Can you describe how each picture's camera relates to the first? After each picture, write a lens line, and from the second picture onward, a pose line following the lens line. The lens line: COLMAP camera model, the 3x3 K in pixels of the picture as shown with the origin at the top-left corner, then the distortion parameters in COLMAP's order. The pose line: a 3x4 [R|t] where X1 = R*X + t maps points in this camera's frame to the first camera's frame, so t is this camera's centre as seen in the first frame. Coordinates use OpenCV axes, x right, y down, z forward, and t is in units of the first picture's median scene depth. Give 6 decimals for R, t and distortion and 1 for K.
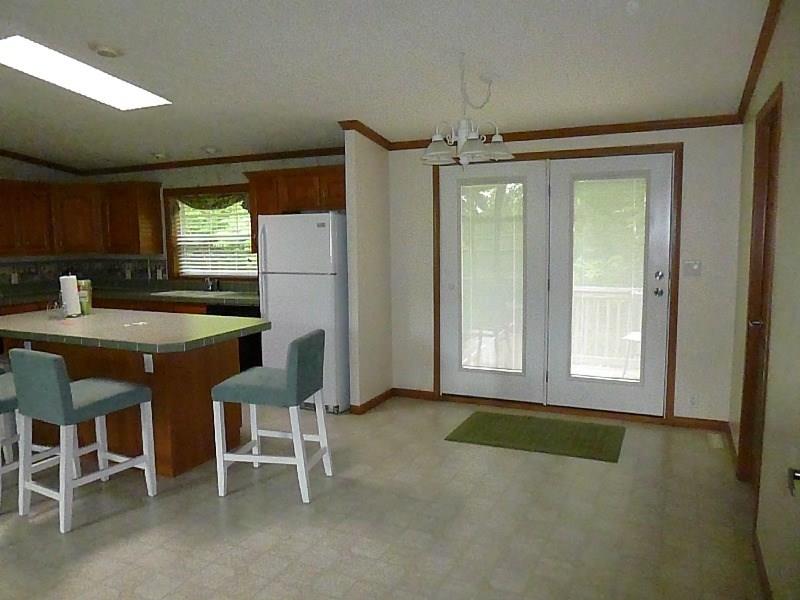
lens RADIAL K [[615.3, 0, 399.4], [0, 615.3, 301.8], [0, 0, 1]] dist [-0.038232, 0.027813]
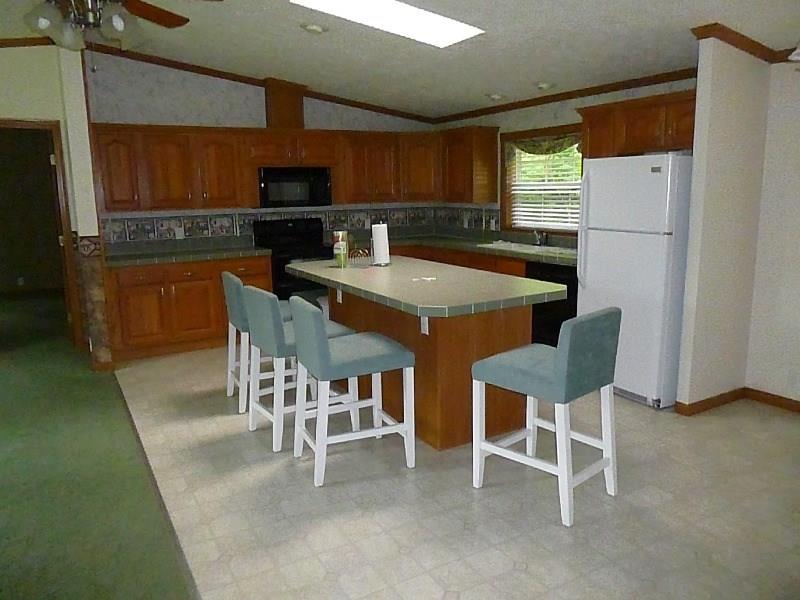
lens RADIAL K [[615.3, 0, 407.3], [0, 615.3, 302.5], [0, 0, 1]] dist [-0.038232, 0.027813]
pose [[0.822741, 0.103643, -0.558887, 0.063643], [-0.056039, 0.993236, 0.101696, -0.018989], [0.565647, -0.052350, 0.822984, 0.172616]]
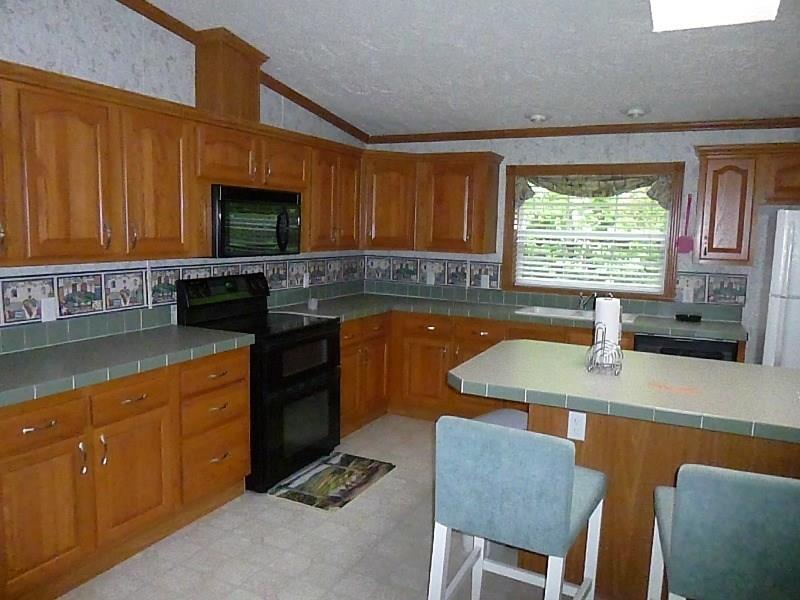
lens RADIAL K [[615.3, 0, 400.3], [0, 615.3, 296.2], [0, 0, 1]] dist [-0.038232, 0.027813]
pose [[0.999175, 0.040529, -0.002735, -0.661868], [-0.040523, 0.999176, 0.002410, -0.033132], [0.002831, -0.002297, 0.999993, 0.350227]]
